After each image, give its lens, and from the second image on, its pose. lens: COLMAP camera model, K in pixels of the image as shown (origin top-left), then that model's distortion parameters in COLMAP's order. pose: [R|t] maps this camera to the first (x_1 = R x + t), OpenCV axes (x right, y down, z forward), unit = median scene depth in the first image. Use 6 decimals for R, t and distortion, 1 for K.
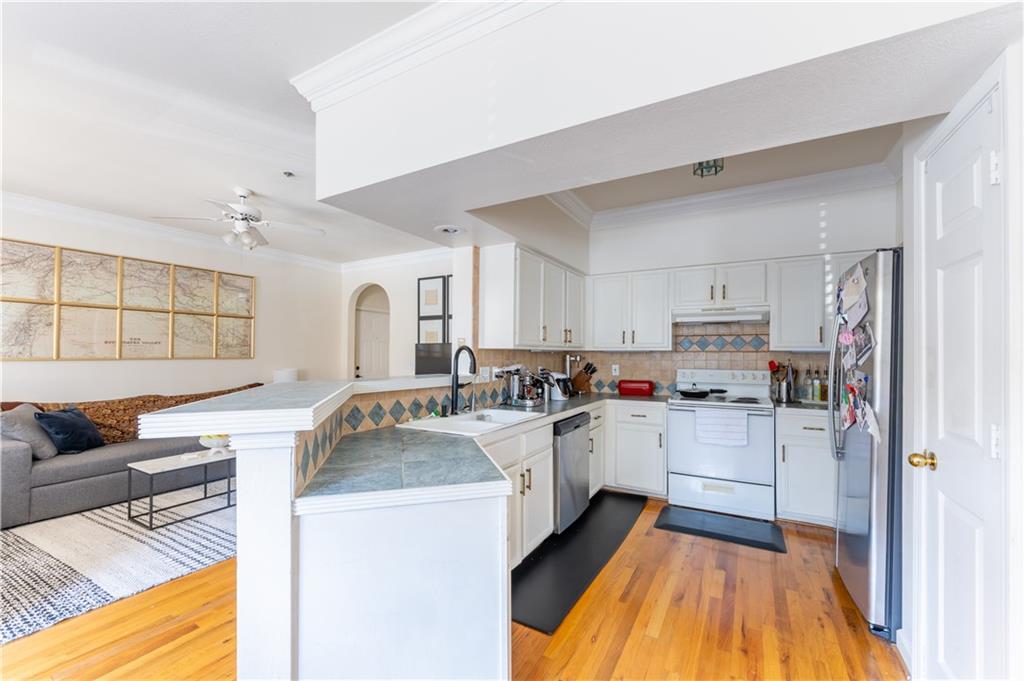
lens RADIAL K [[408.7, 0, 538.9], [0, 408.7, 348.6], [0, 0, 1]] dist [-0.001739, -0.000125]
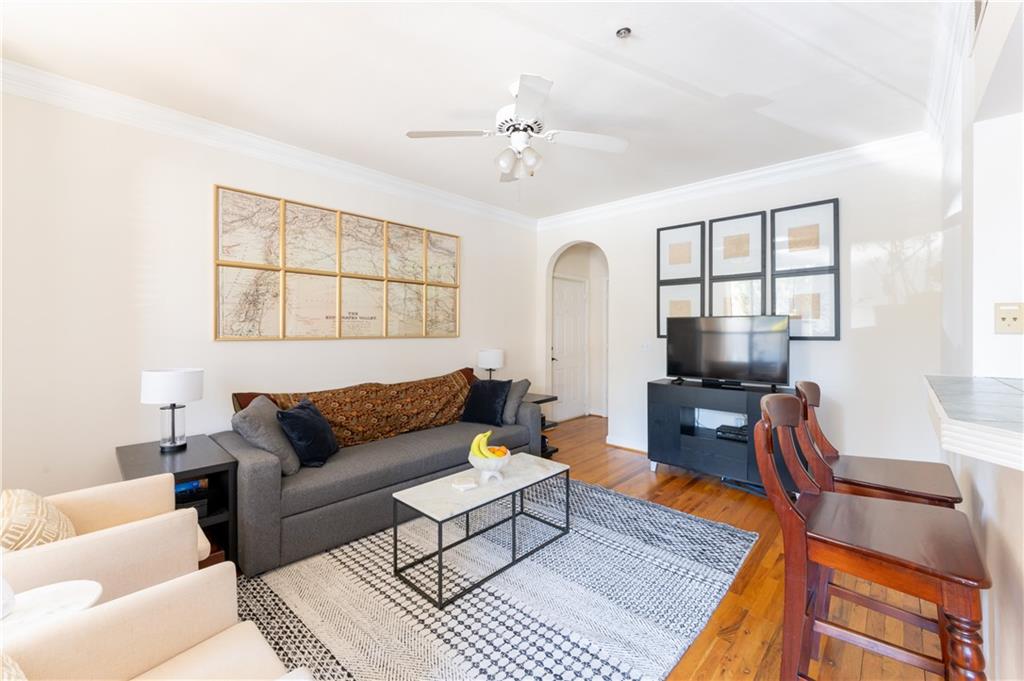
lens RADIAL K [[408.7, 0, 509.4], [0, 408.7, 329.3], [0, 0, 1]] dist [-0.001739, -0.000125]
pose [[0.969170, 0.000898, -0.246392, -0.545895], [0.002142, 0.999925, 0.012066, -0.001030], [0.246384, -0.012222, 0.969095, 0.324411]]
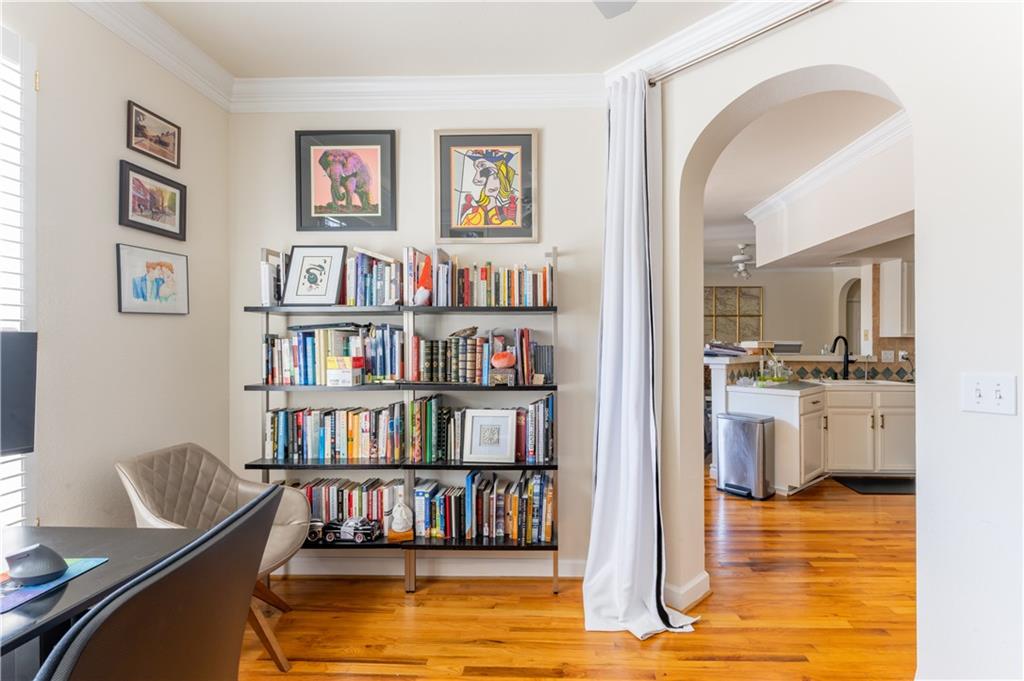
lens RADIAL K [[495.5, 0, 519.3], [0, 495.5, 340.6], [0, 0, 1]] dist [-0.001570, -0.000259]
pose [[0.415151, -0.003606, -0.909745, 0.681500], [0.012626, 0.999919, 0.001799, -0.005111], [0.909665, -0.012234, 0.415163, -0.630301]]
